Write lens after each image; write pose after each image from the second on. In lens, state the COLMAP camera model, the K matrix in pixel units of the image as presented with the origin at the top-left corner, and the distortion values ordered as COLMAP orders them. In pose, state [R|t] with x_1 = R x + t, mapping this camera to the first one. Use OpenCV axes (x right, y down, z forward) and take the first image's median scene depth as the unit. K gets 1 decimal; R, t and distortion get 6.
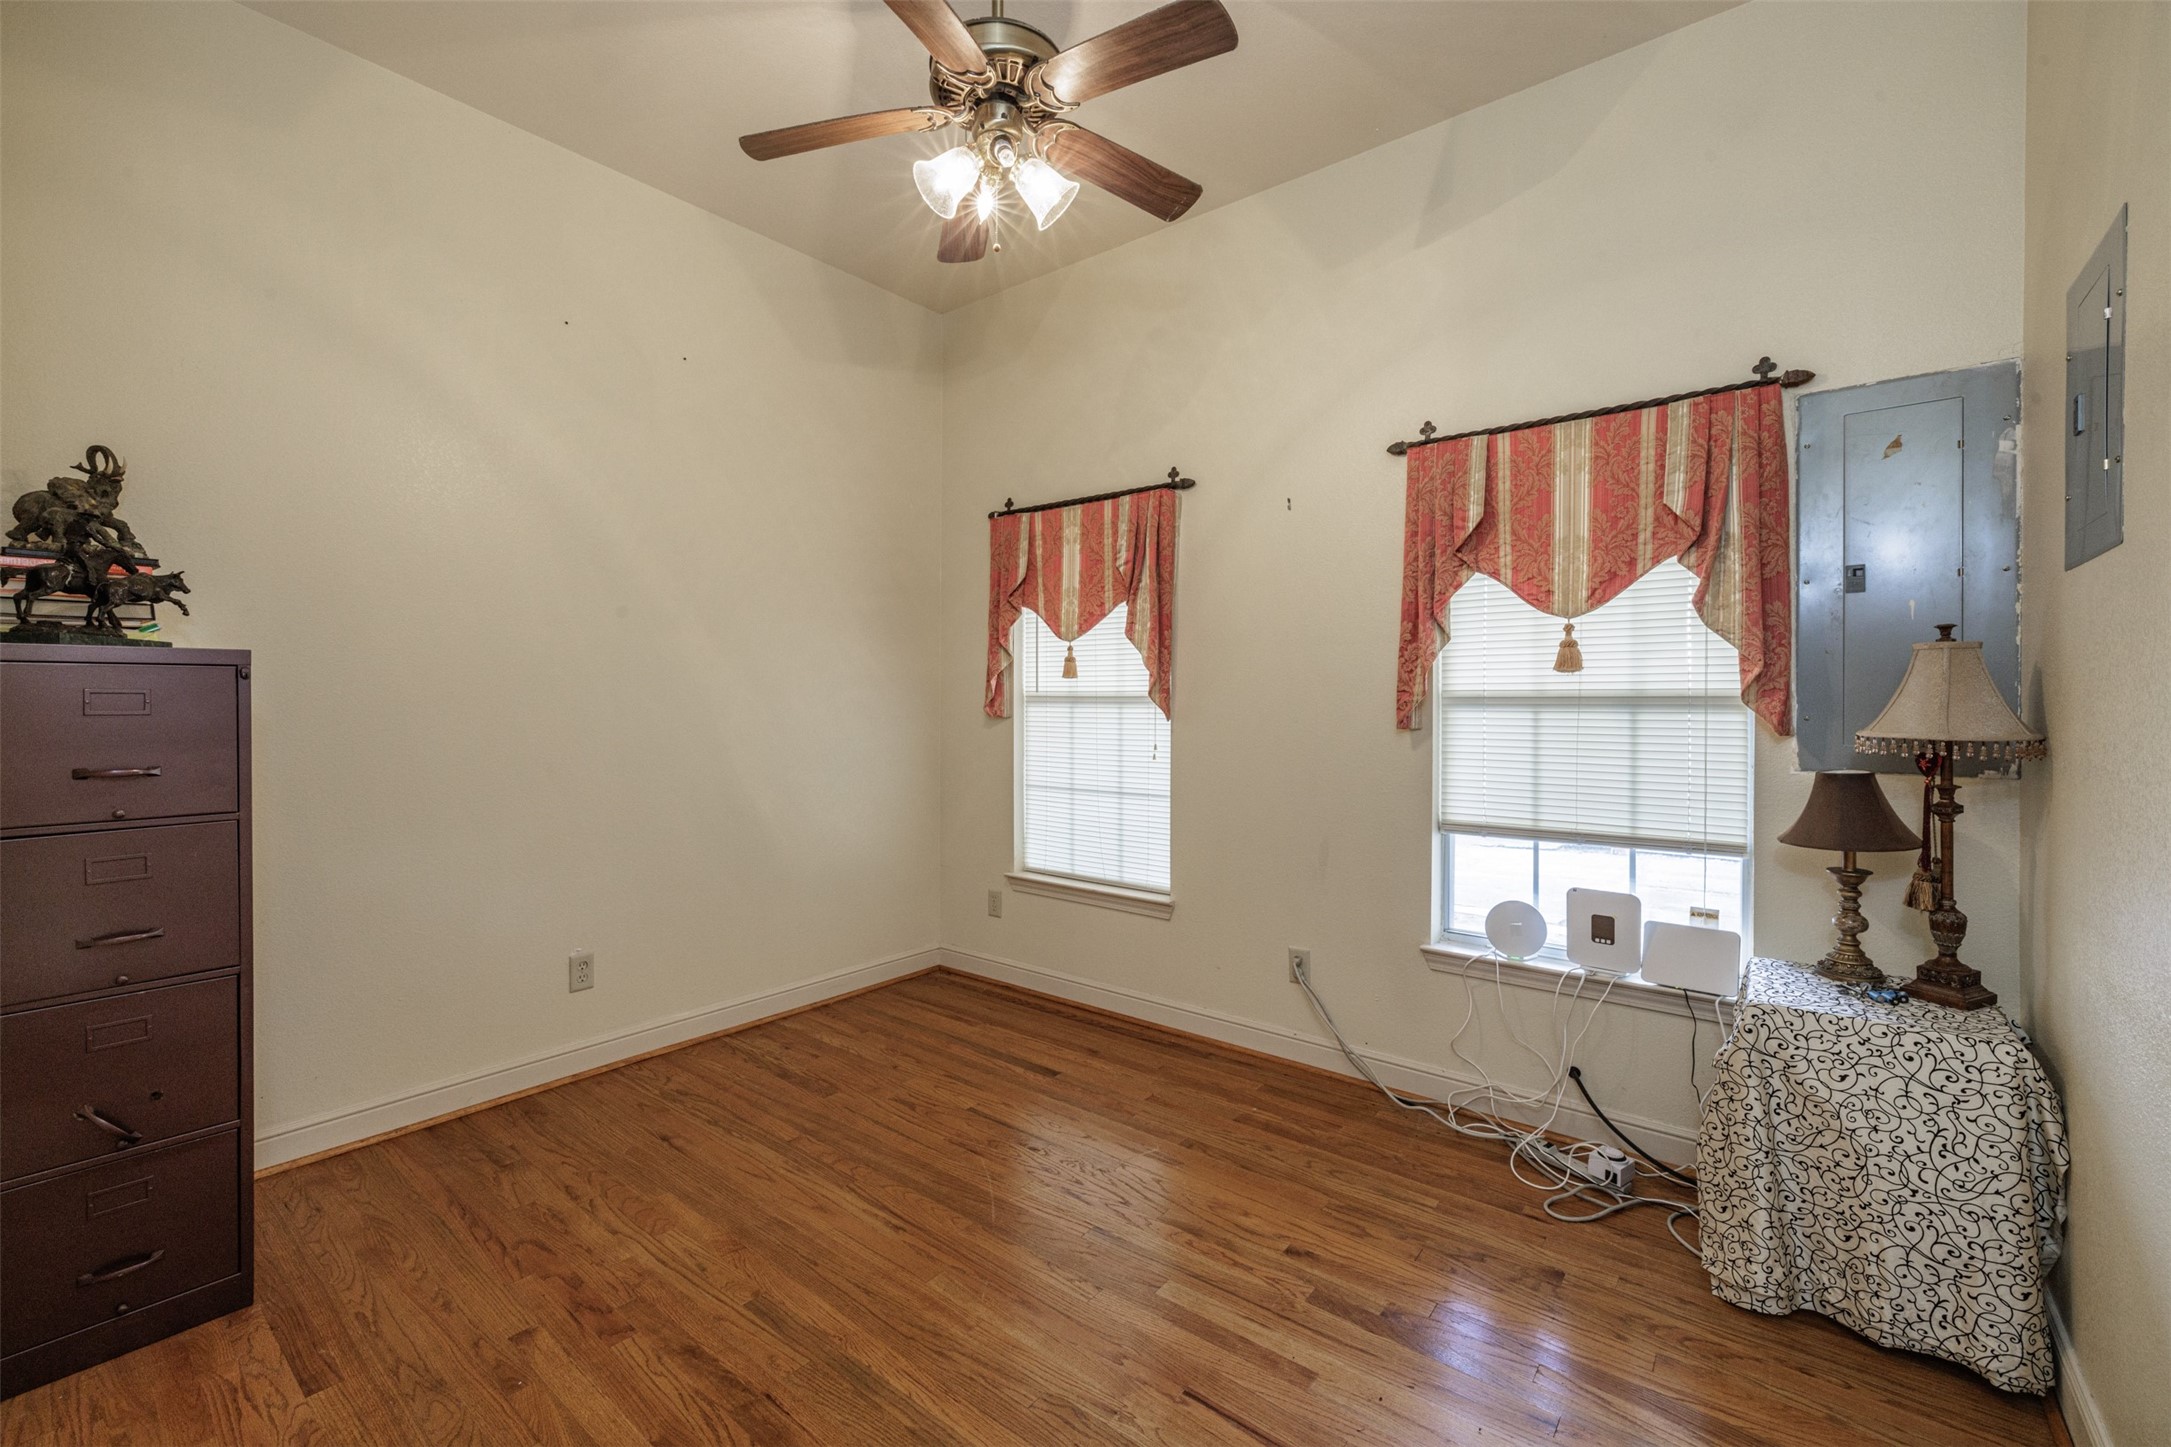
lens RADIAL K [[926.6, 0, 1085.7], [0, 926.6, 714.7], [0, 0, 1]] dist [0.001340, 0.000115]
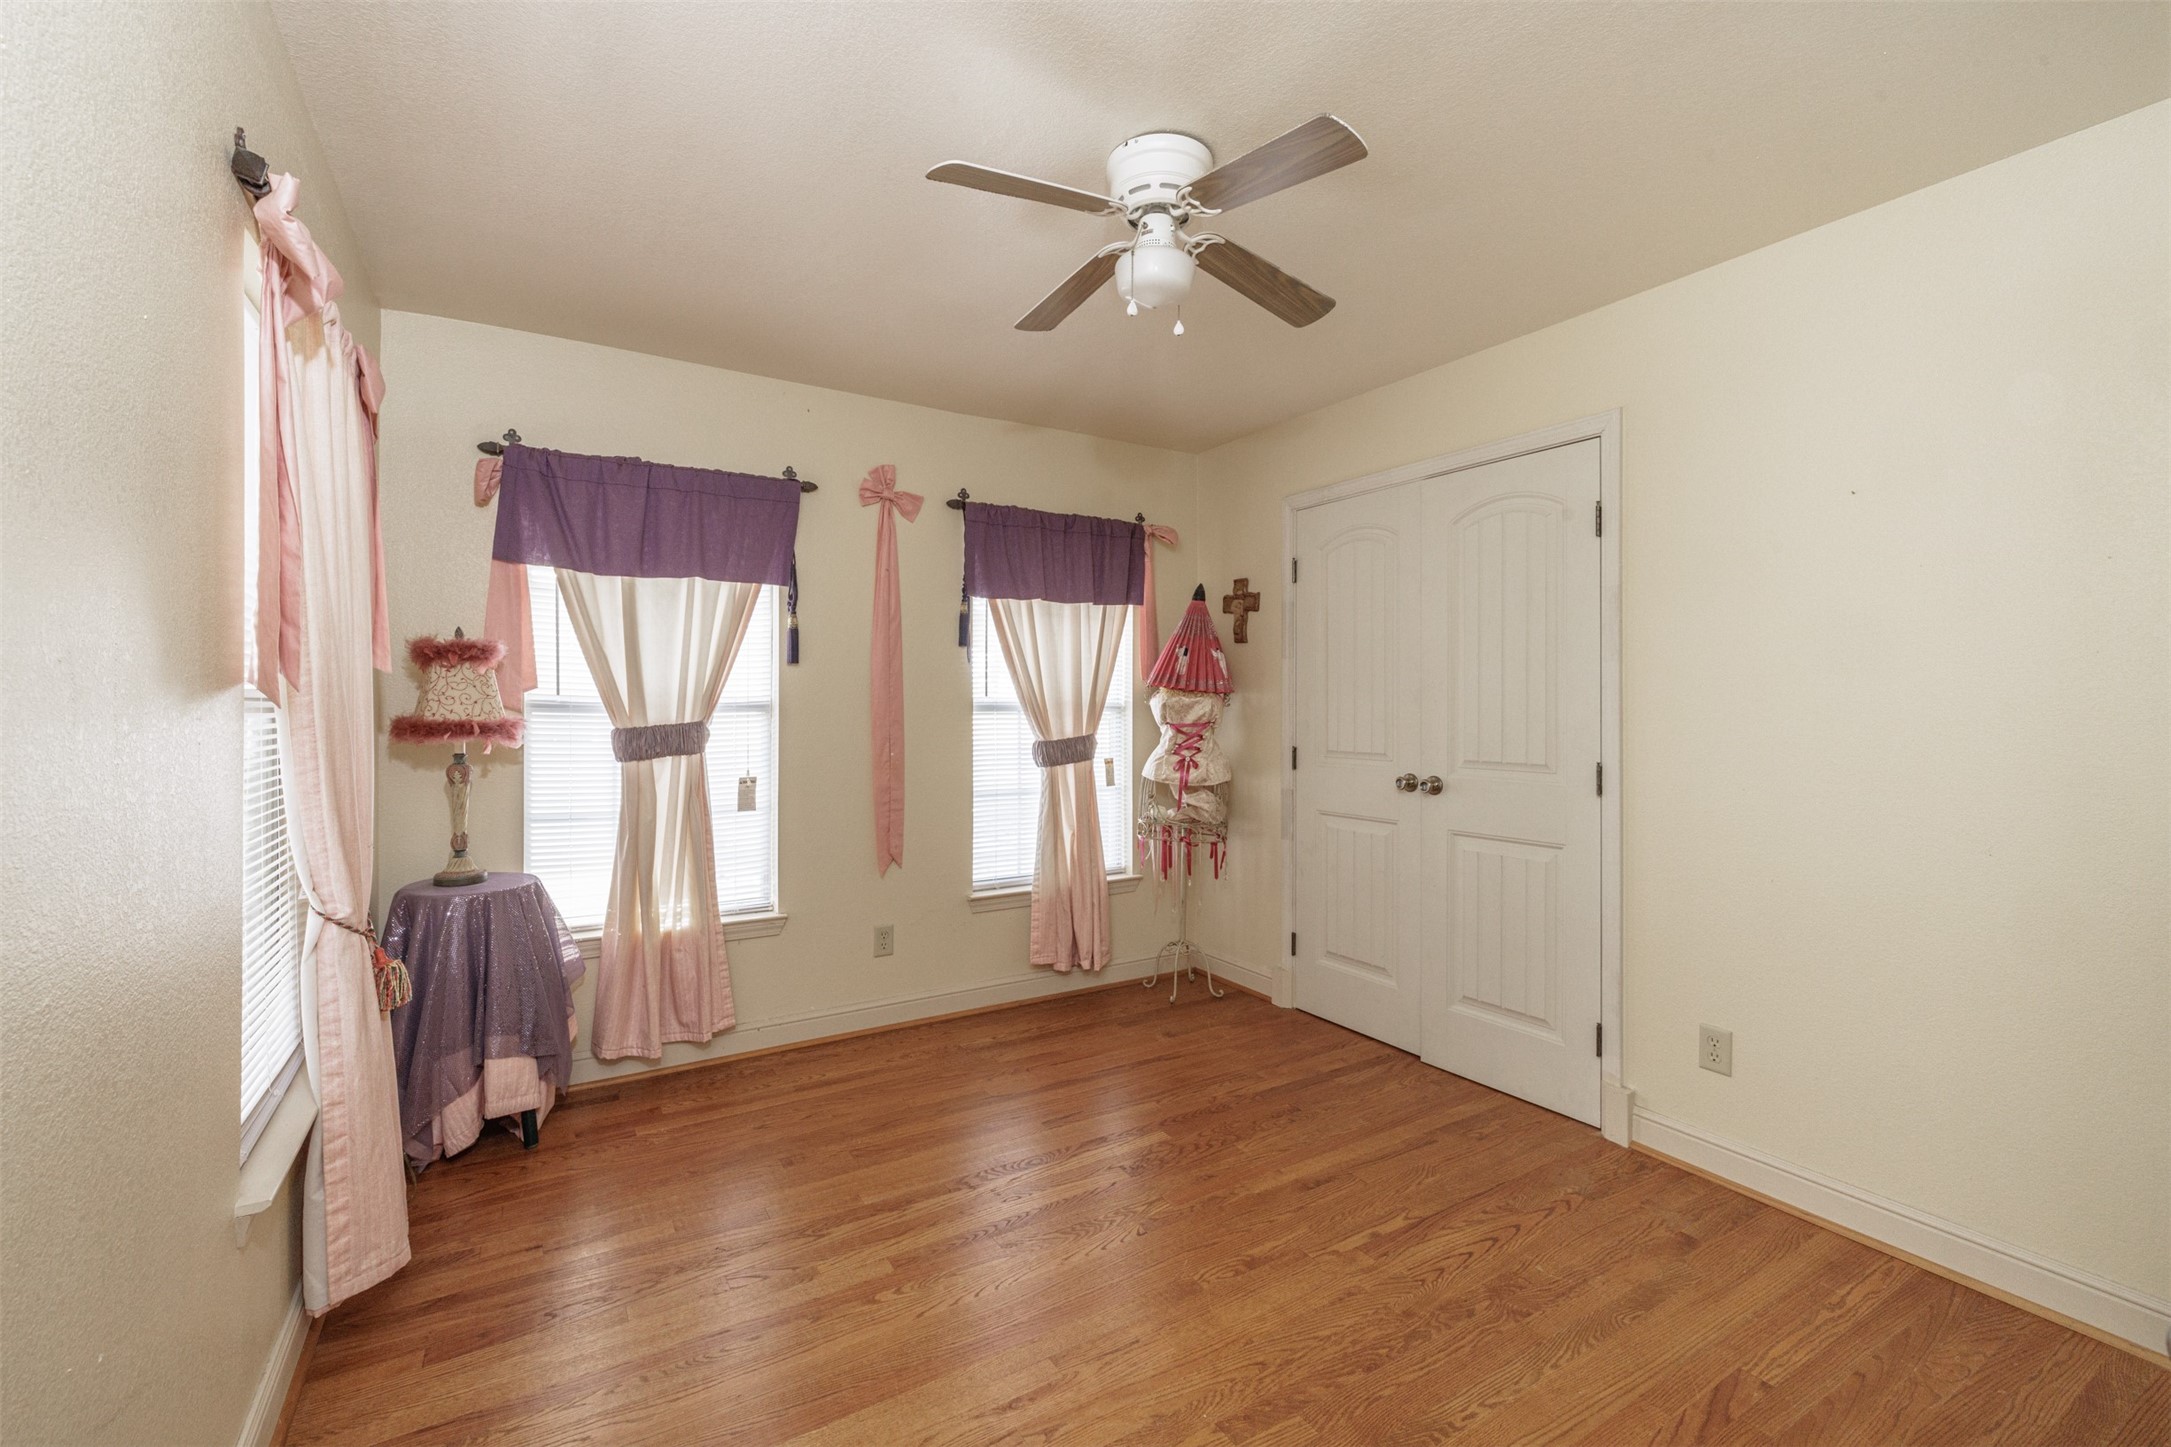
lens RADIAL K [[926.6, 0, 1085.7], [0, 926.6, 714.7], [0, 0, 1]] dist [0.001340, 0.000115]
pose [[0.348451, -0.021263, 0.937086, -0.714010], [0.017174, 0.999720, 0.016298, -0.016957], [-0.937170, 0.010414, 0.348718, 0.381846]]
